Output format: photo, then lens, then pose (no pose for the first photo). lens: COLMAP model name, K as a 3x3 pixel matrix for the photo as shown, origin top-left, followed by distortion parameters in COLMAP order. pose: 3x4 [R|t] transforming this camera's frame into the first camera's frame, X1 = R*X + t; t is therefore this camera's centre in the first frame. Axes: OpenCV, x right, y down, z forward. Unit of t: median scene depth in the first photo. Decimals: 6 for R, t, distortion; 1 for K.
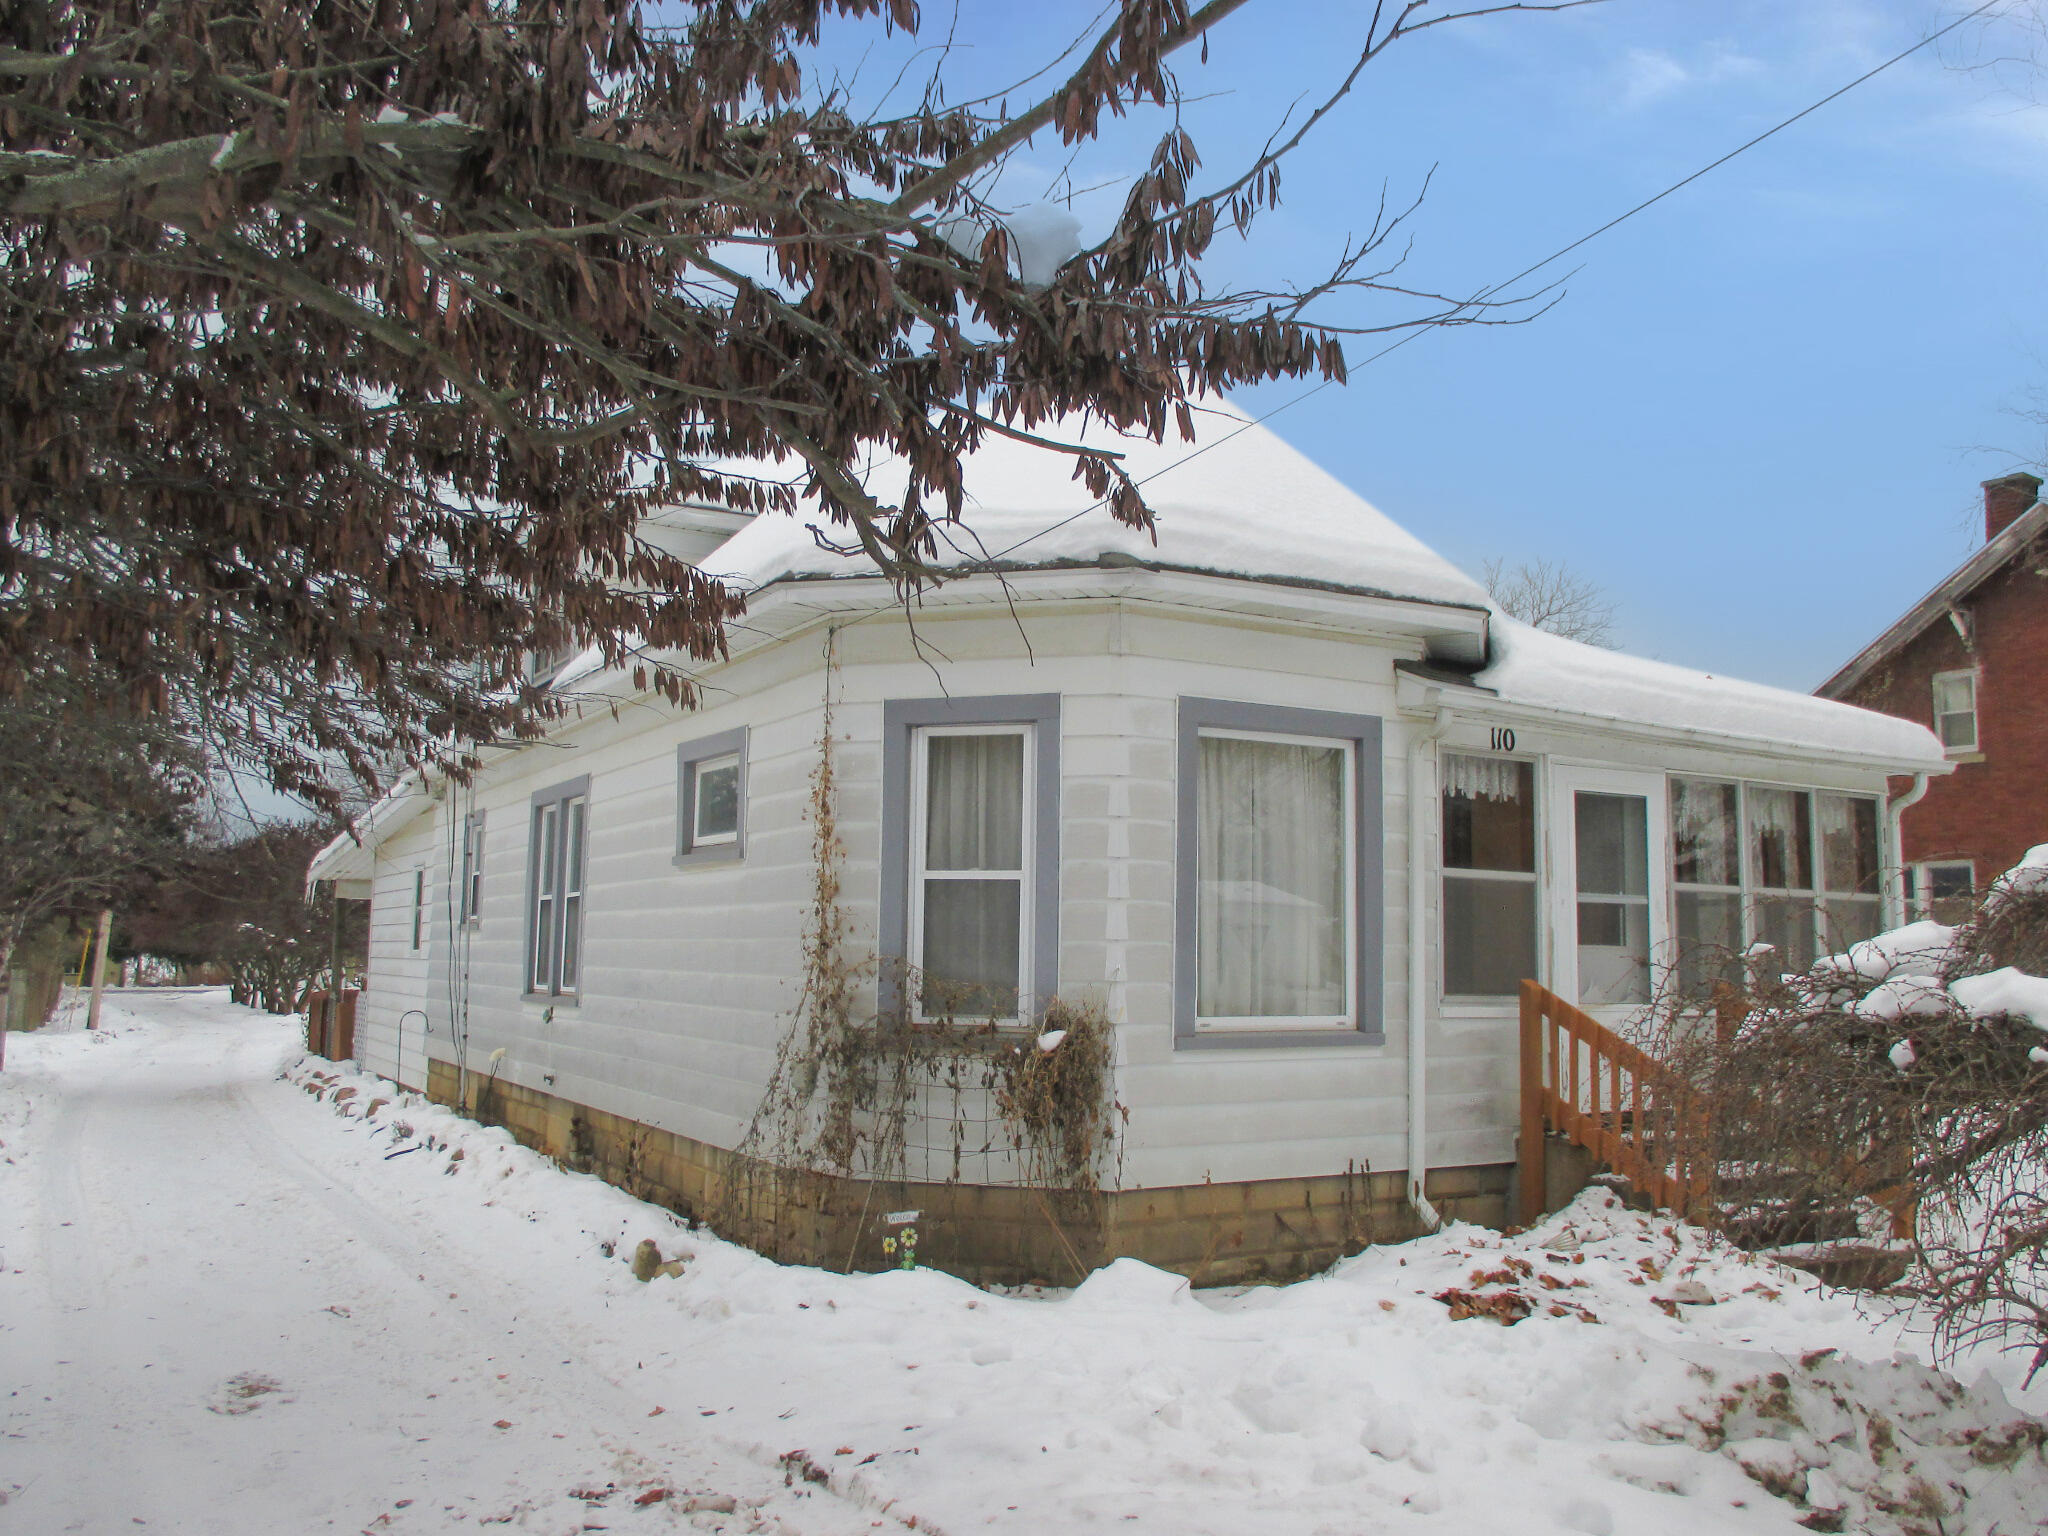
lens RADIAL K [[1725.5, 0, 1024.0], [0, 1725.5, 768.0], [0, 0, 1]] dist [0.058084, 0.001201]
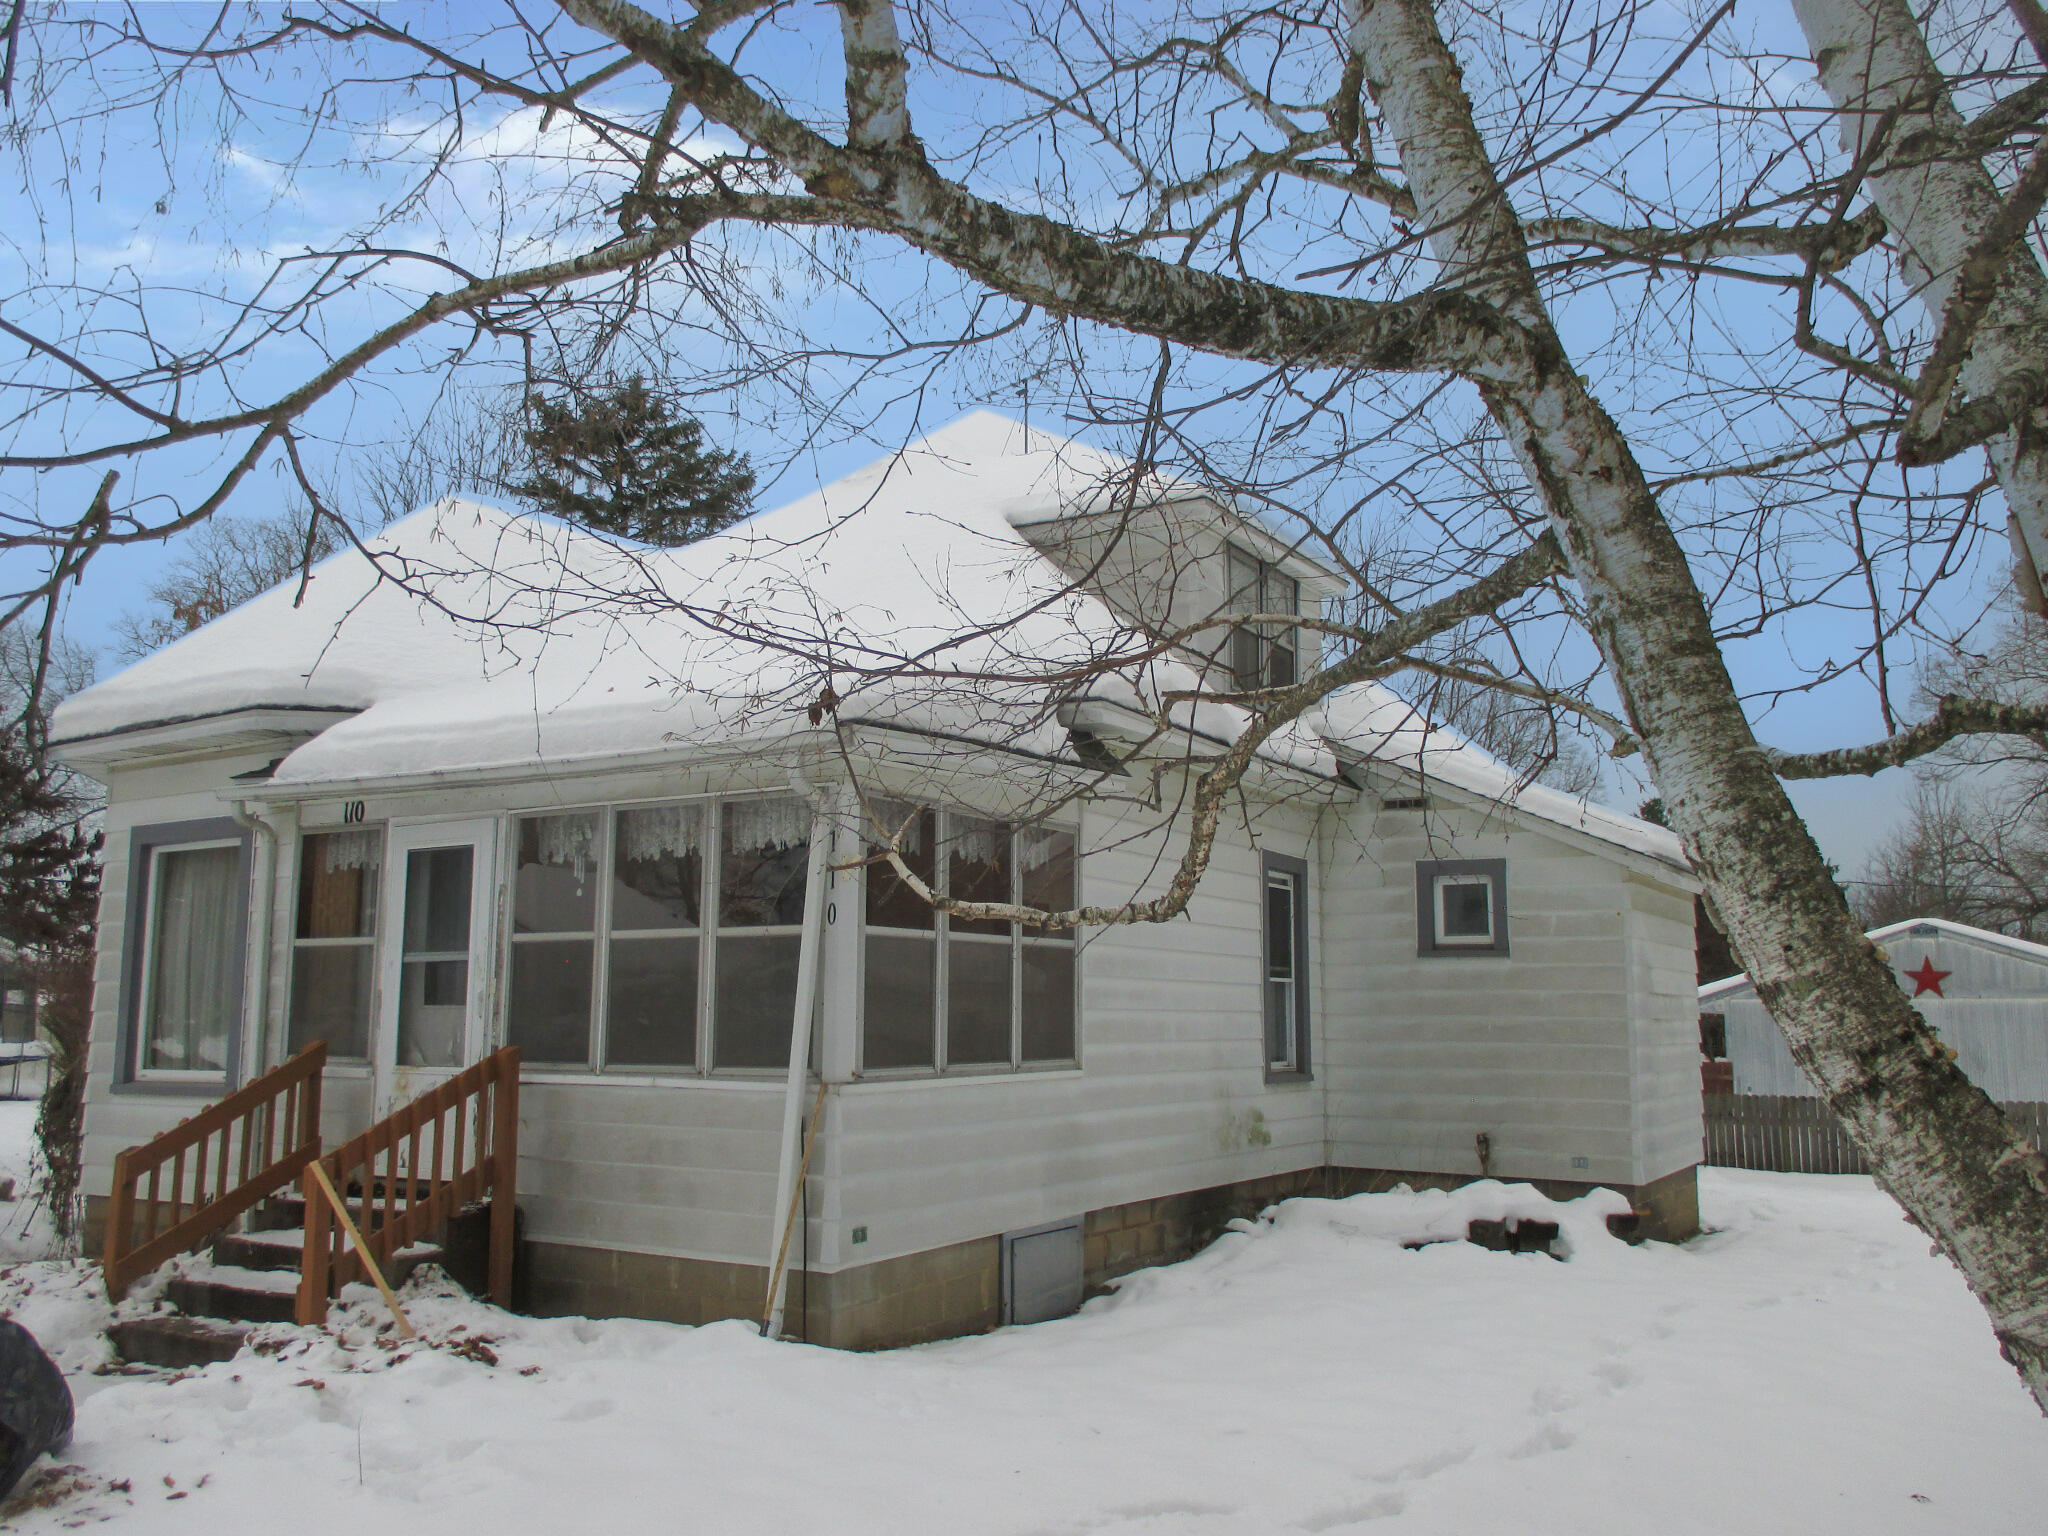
lens RADIAL K [[1725.5, 0, 1024.0], [0, 1725.5, 768.0], [0, 0, 1]] dist [0.058084, 0.001201]
pose [[0.499231, -0.149019, -0.853558, 1.342719], [0.090560, 0.988678, -0.119642, 0.116647], [0.861724, -0.017569, 0.507074, 0.786608]]
